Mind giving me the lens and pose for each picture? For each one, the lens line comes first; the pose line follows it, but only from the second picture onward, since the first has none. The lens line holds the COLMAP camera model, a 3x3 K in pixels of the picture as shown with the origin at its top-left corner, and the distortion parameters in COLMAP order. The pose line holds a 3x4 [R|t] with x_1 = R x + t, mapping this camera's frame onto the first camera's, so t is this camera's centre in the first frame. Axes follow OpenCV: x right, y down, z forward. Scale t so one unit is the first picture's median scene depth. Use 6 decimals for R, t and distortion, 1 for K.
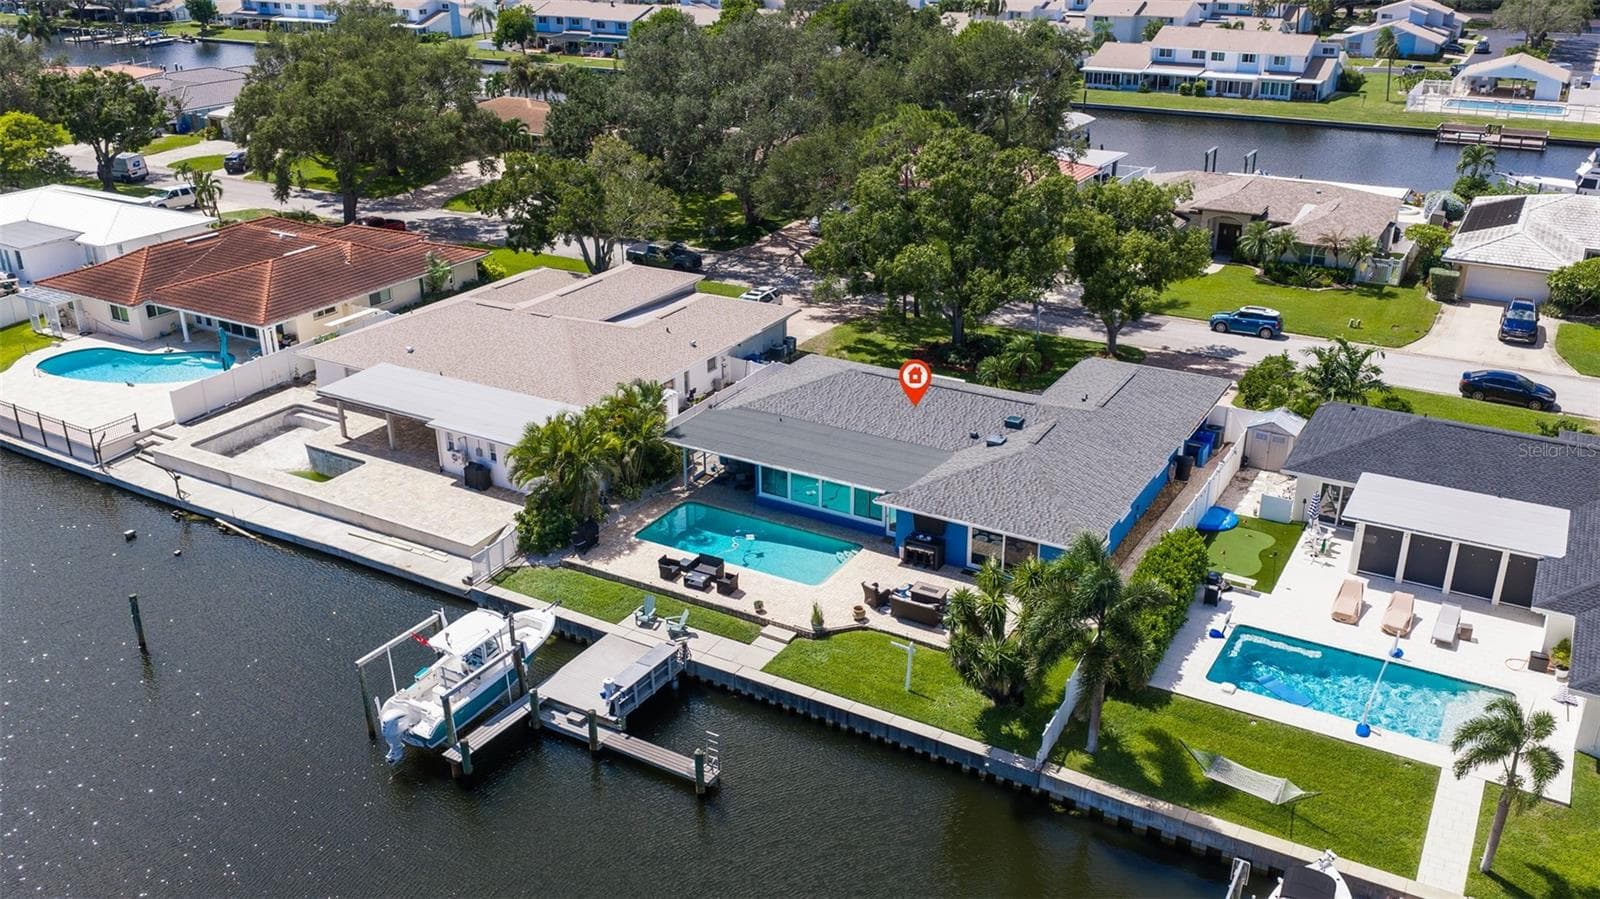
lens RADIAL K [[1319.8, 0, 800.0], [0, 1319.8, 449.5], [0, 0, 1]] dist [0.029011, -0.060935]
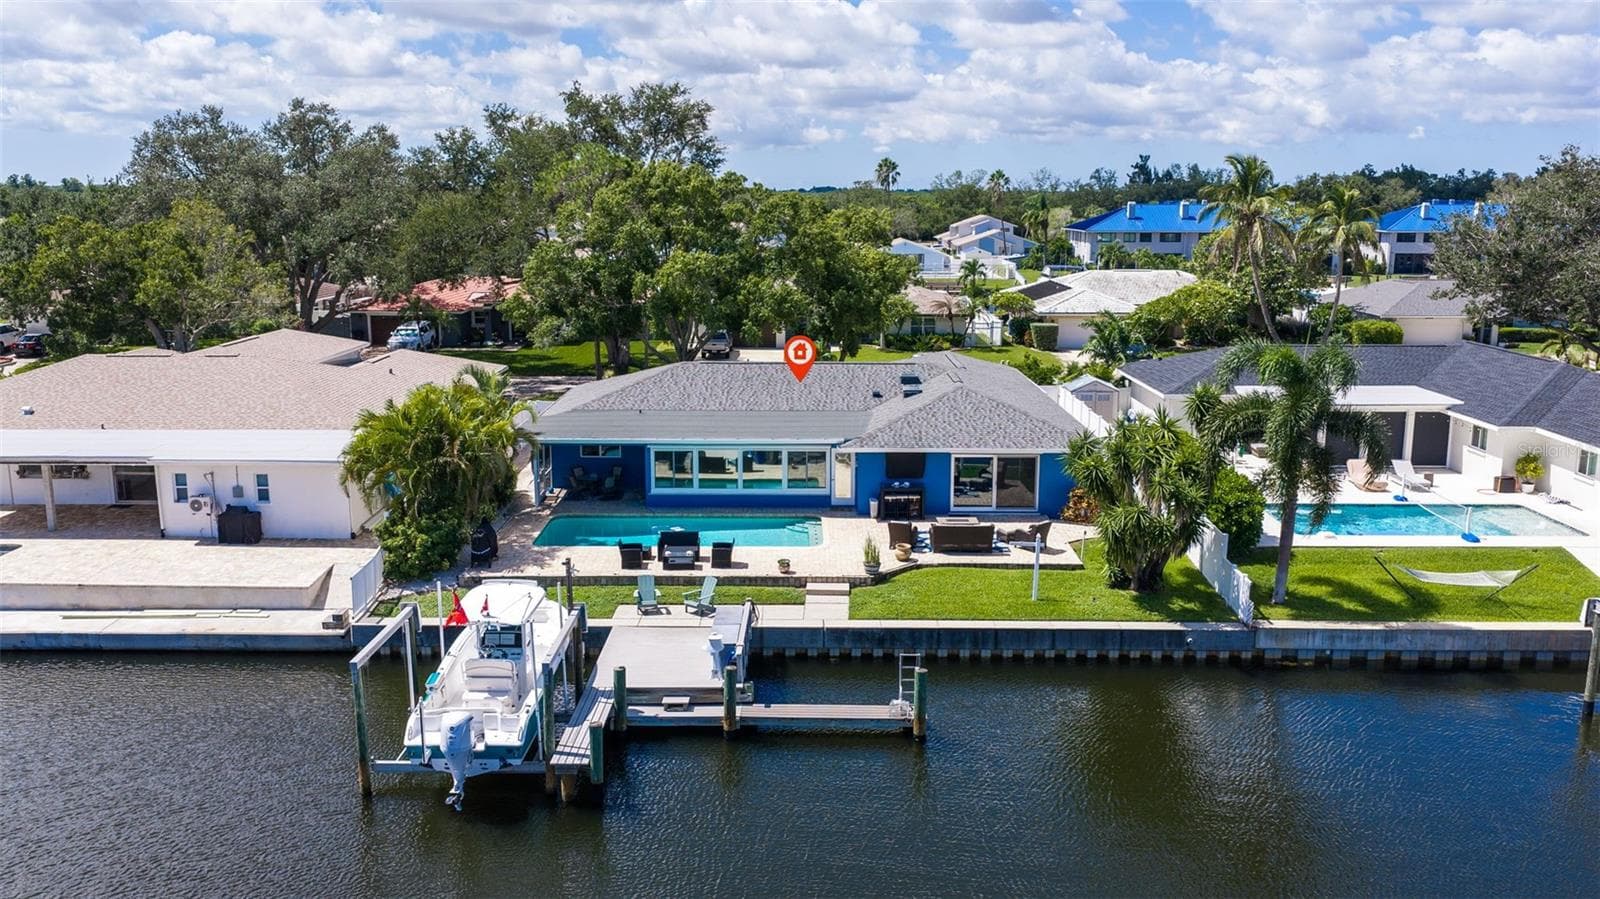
lens RADIAL K [[1319.8, 0, 800.0], [0, 1319.8, 449.5], [0, 0, 1]] dist [0.029011, -0.060935]
pose [[0.865558, -0.087059, 0.493183, -0.386042], [0.191502, 0.967470, -0.165313, 0.177736], [-0.462748, 0.237533, 0.854074, 0.318350]]
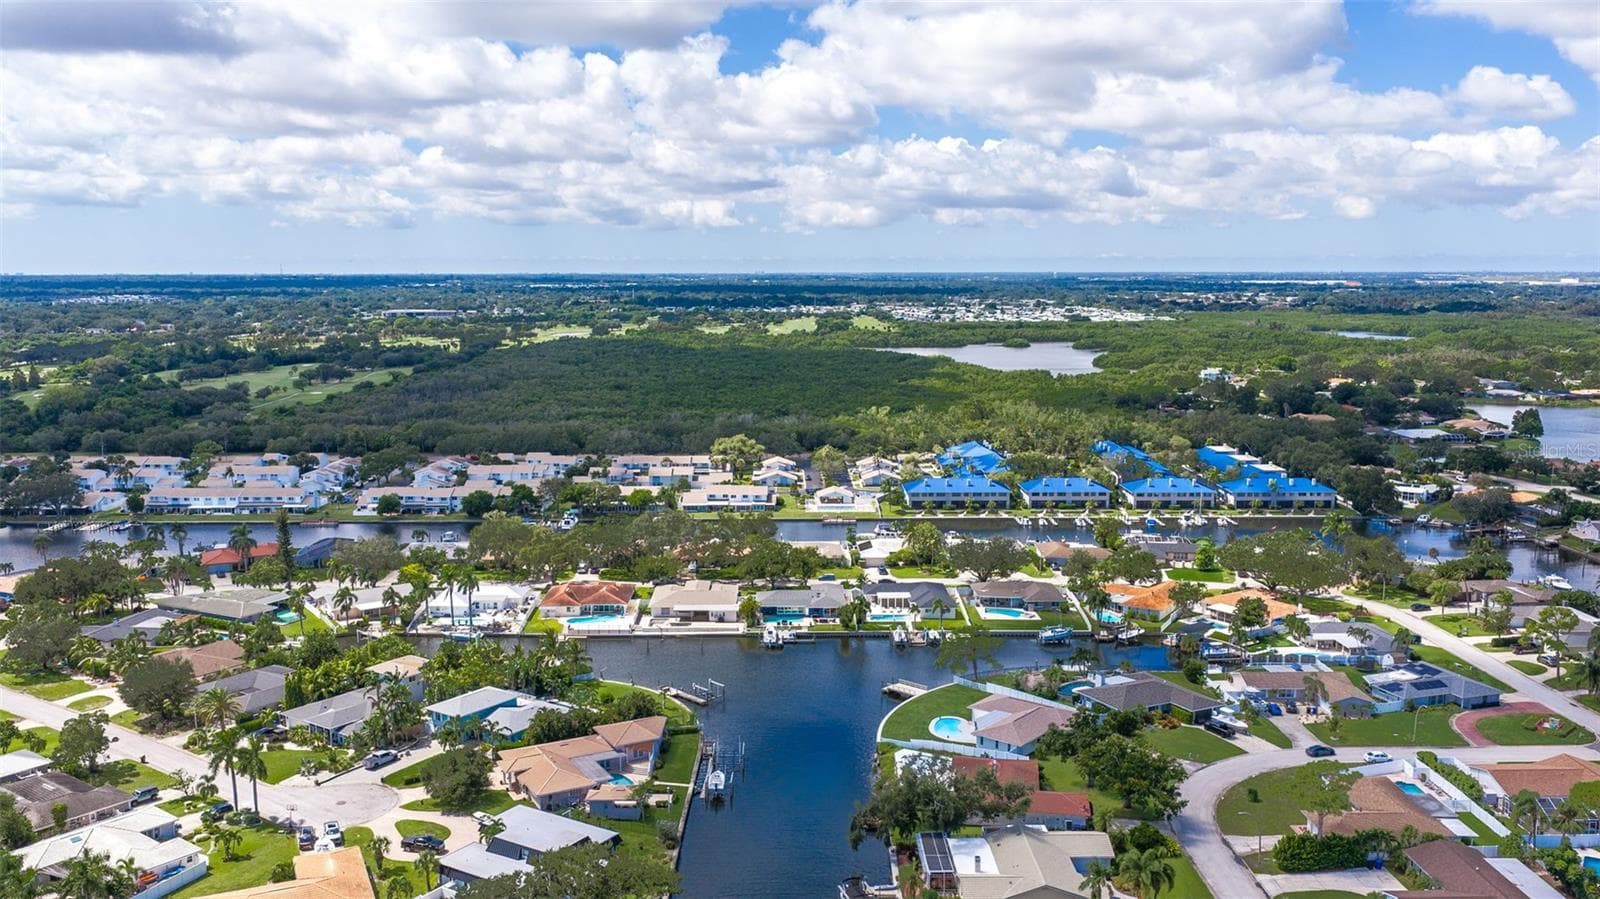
lens RADIAL K [[1319.8, 0, 800.0], [0, 1319.8, 449.5], [0, 0, 1]] dist [0.029011, -0.060935]
pose [[0.853974, -0.063228, 0.516459, -2.891174], [0.200144, 0.956136, -0.213885, 0.607595], [-0.480281, 0.286018, 0.829170, -3.913278]]
